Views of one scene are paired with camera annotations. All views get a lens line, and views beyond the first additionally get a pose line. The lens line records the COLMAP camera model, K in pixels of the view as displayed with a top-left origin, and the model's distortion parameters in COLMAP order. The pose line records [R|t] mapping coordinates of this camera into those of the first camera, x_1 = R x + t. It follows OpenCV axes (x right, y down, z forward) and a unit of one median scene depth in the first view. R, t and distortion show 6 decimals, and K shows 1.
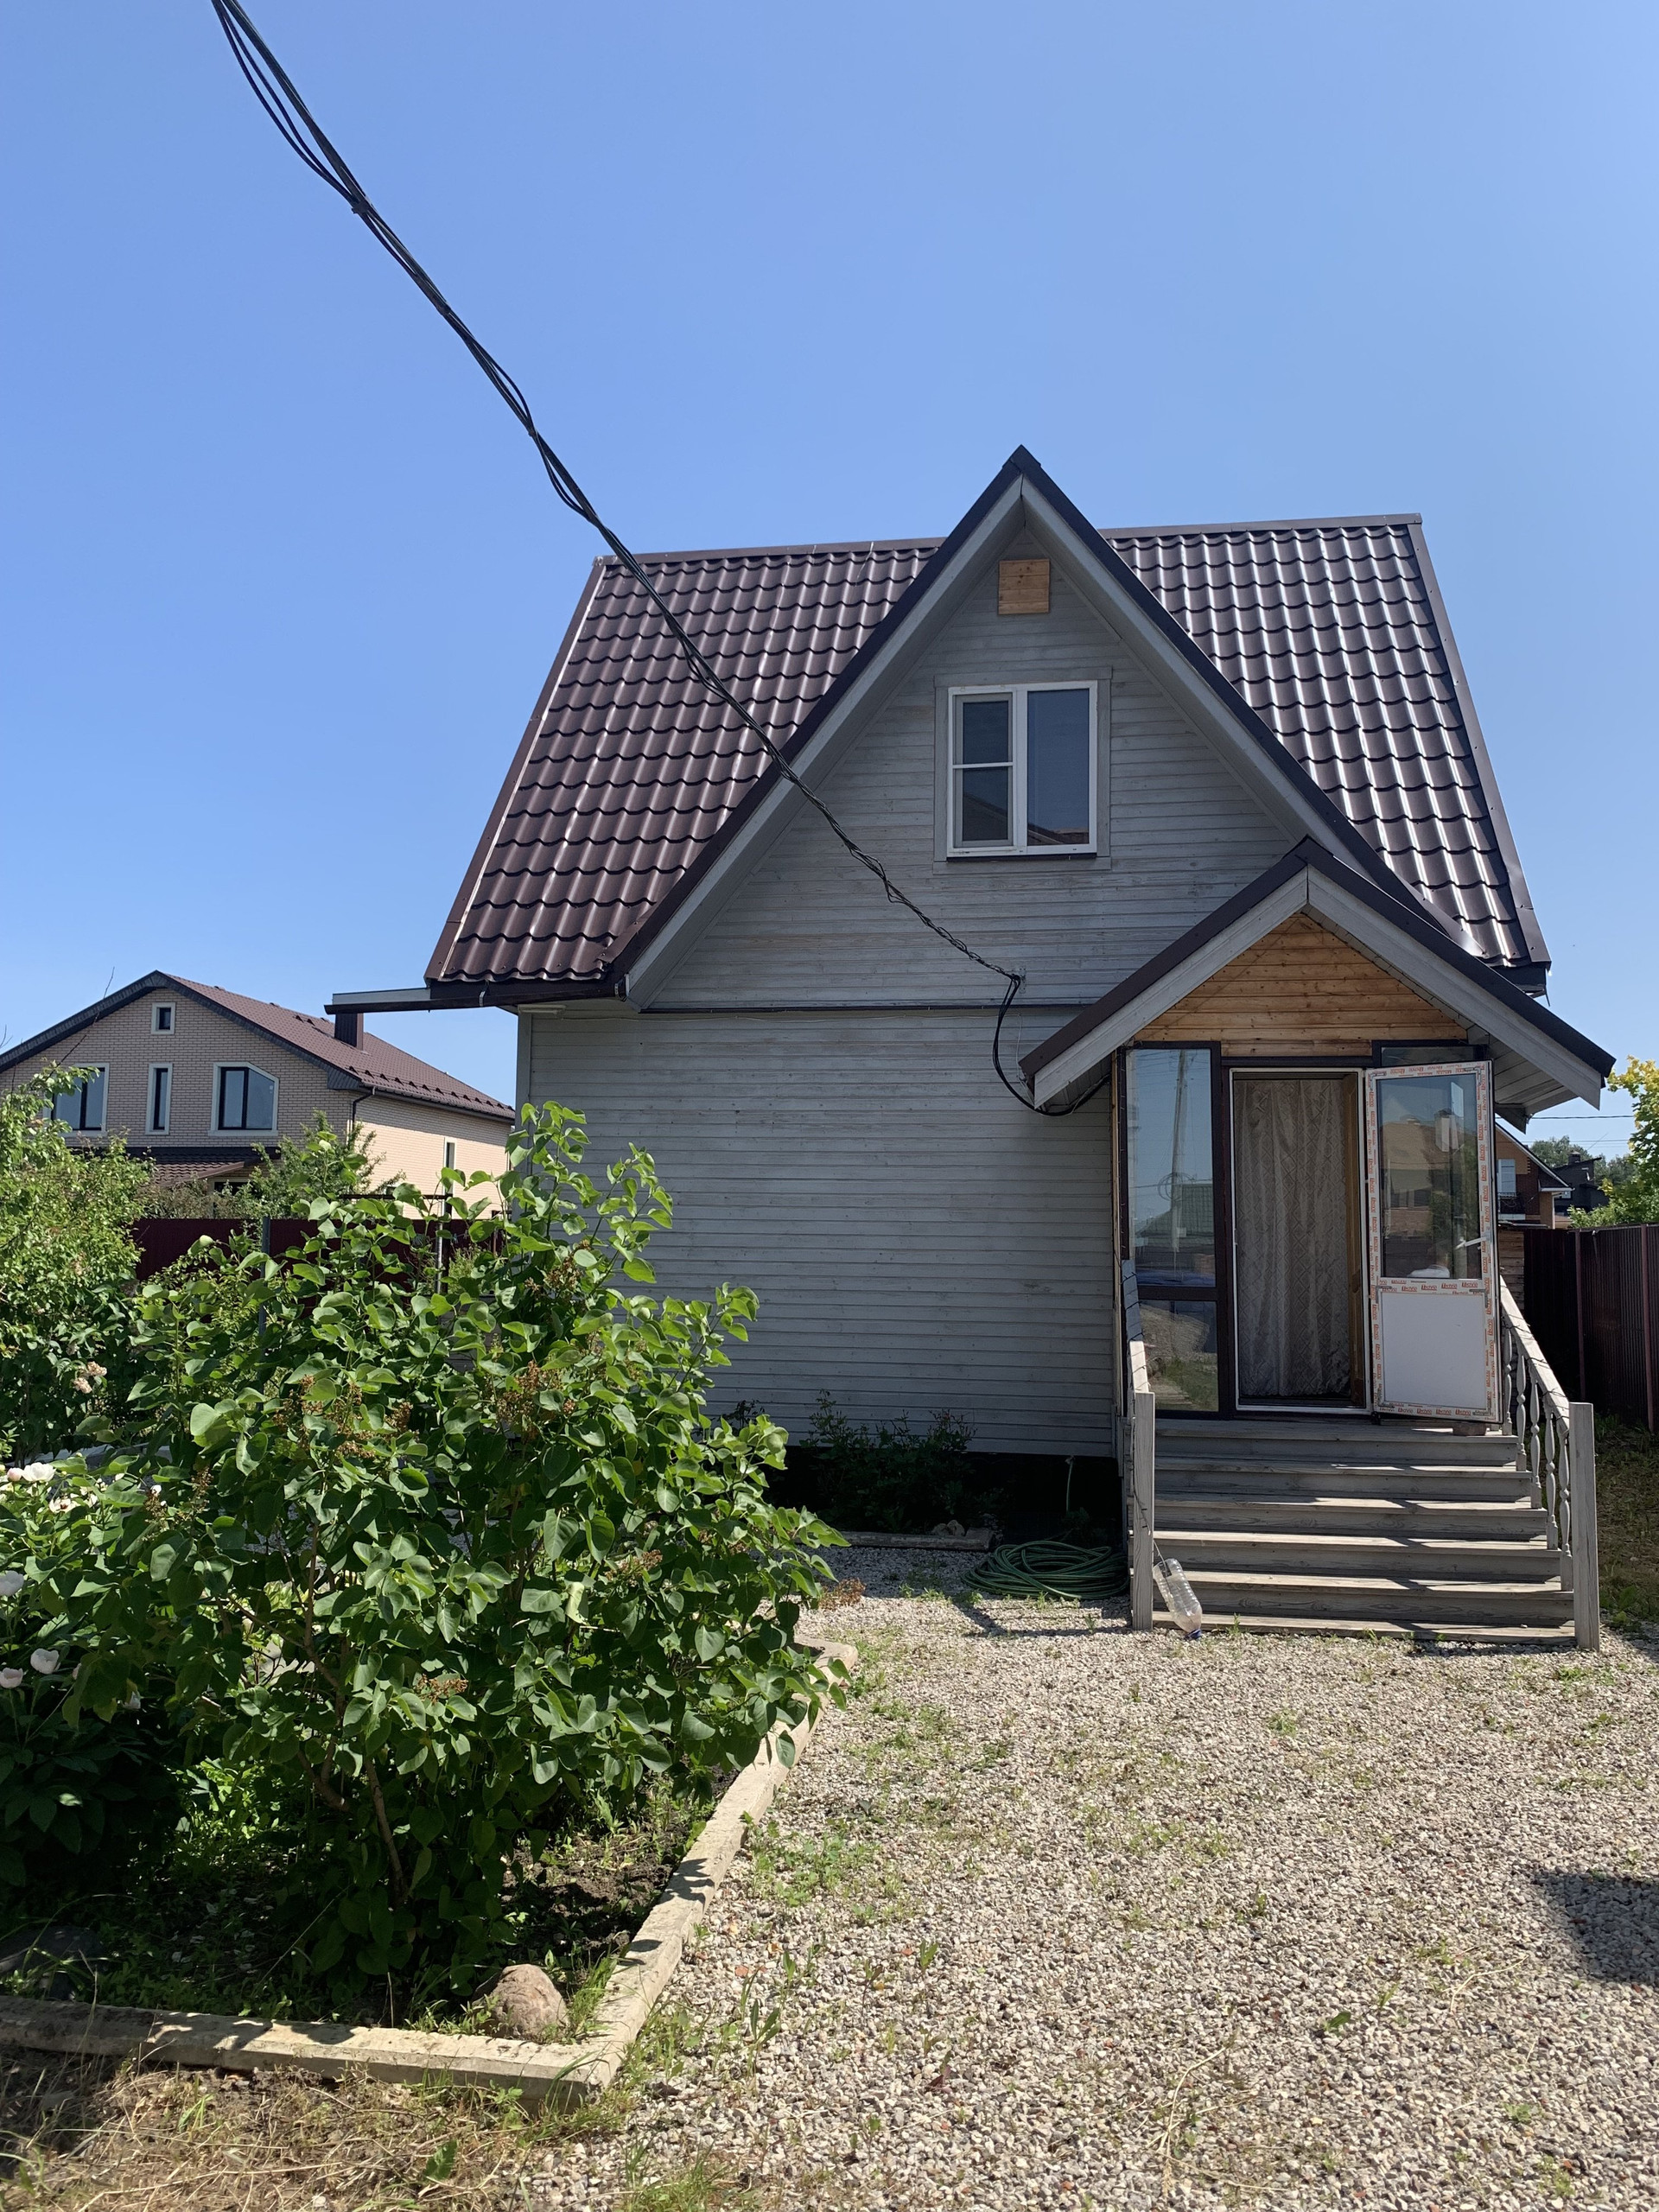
lens RADIAL K [[1694.3, 0, 829.5], [0, 1694.3, 1106.0], [0, 0, 1]] dist [0.004932, -0.003548]
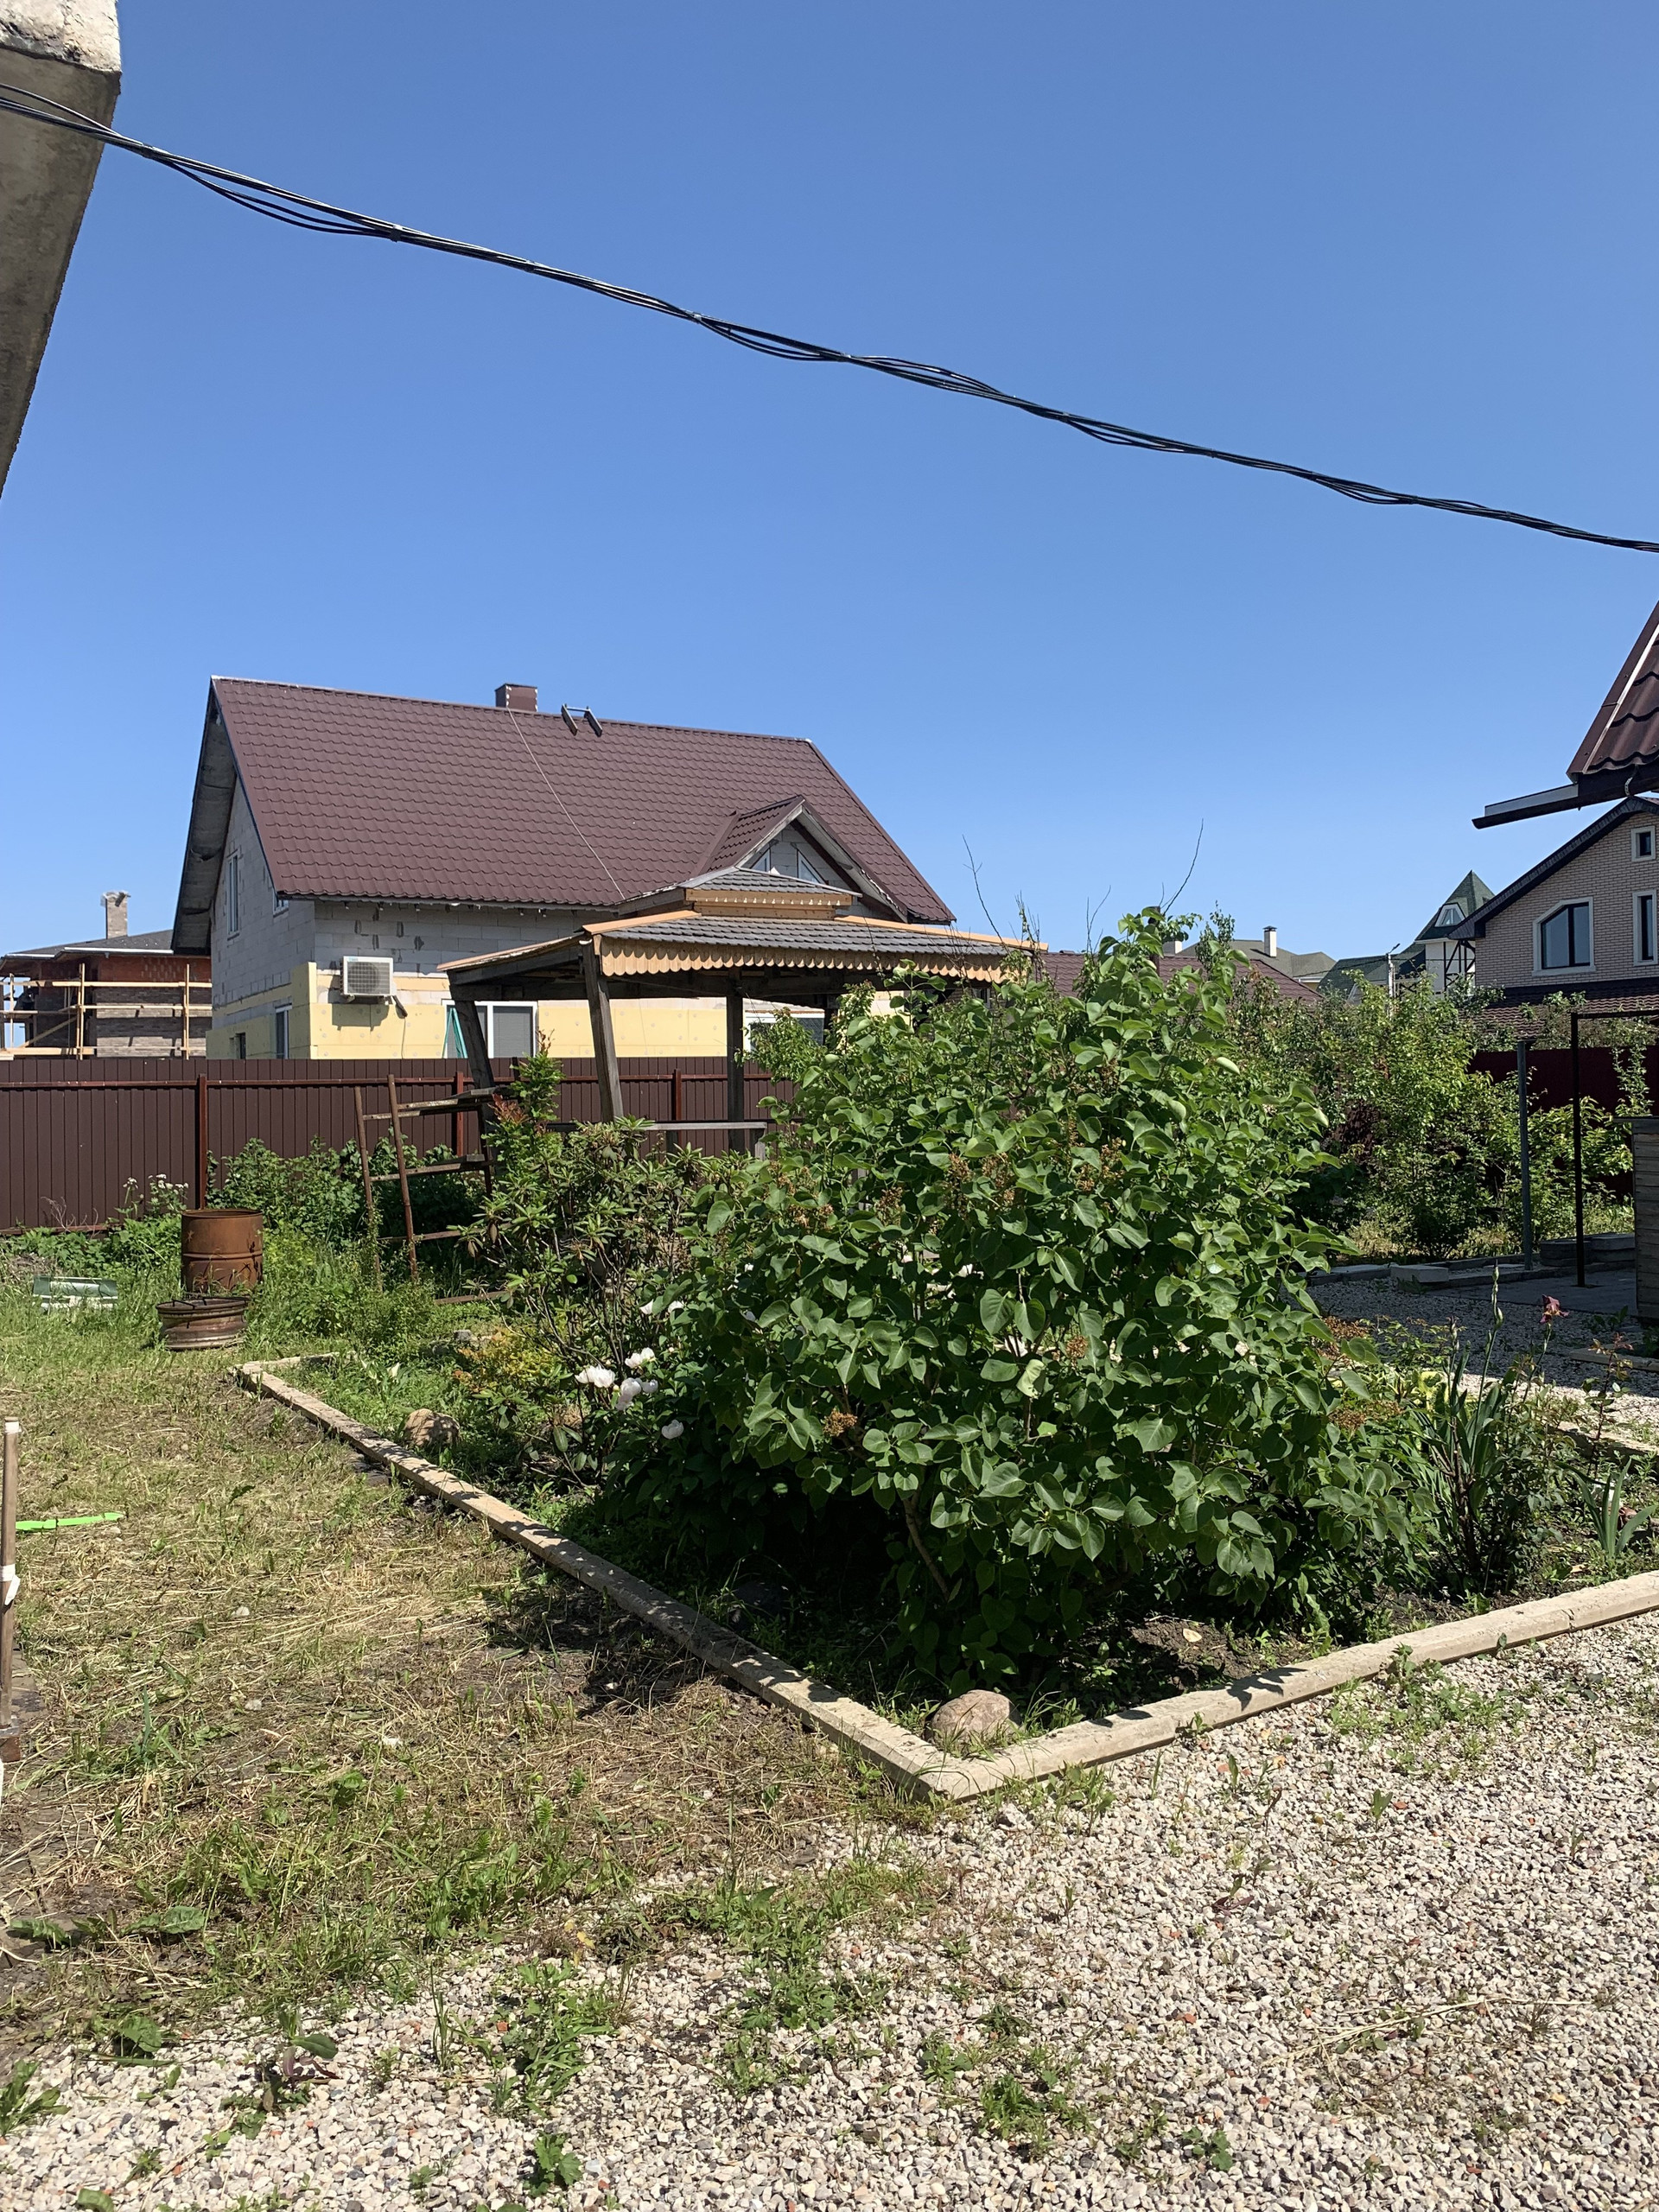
lens RADIAL K [[1694.3, 0, 829.5], [0, 1694.3, 1106.0], [0, 0, 1]] dist [0.004932, -0.003548]
pose [[0.641752, -0.018102, -0.766699, 0.620086], [0.090356, 0.994543, 0.052150, 0.059312], [0.761571, -0.102743, 0.639886, 0.254306]]
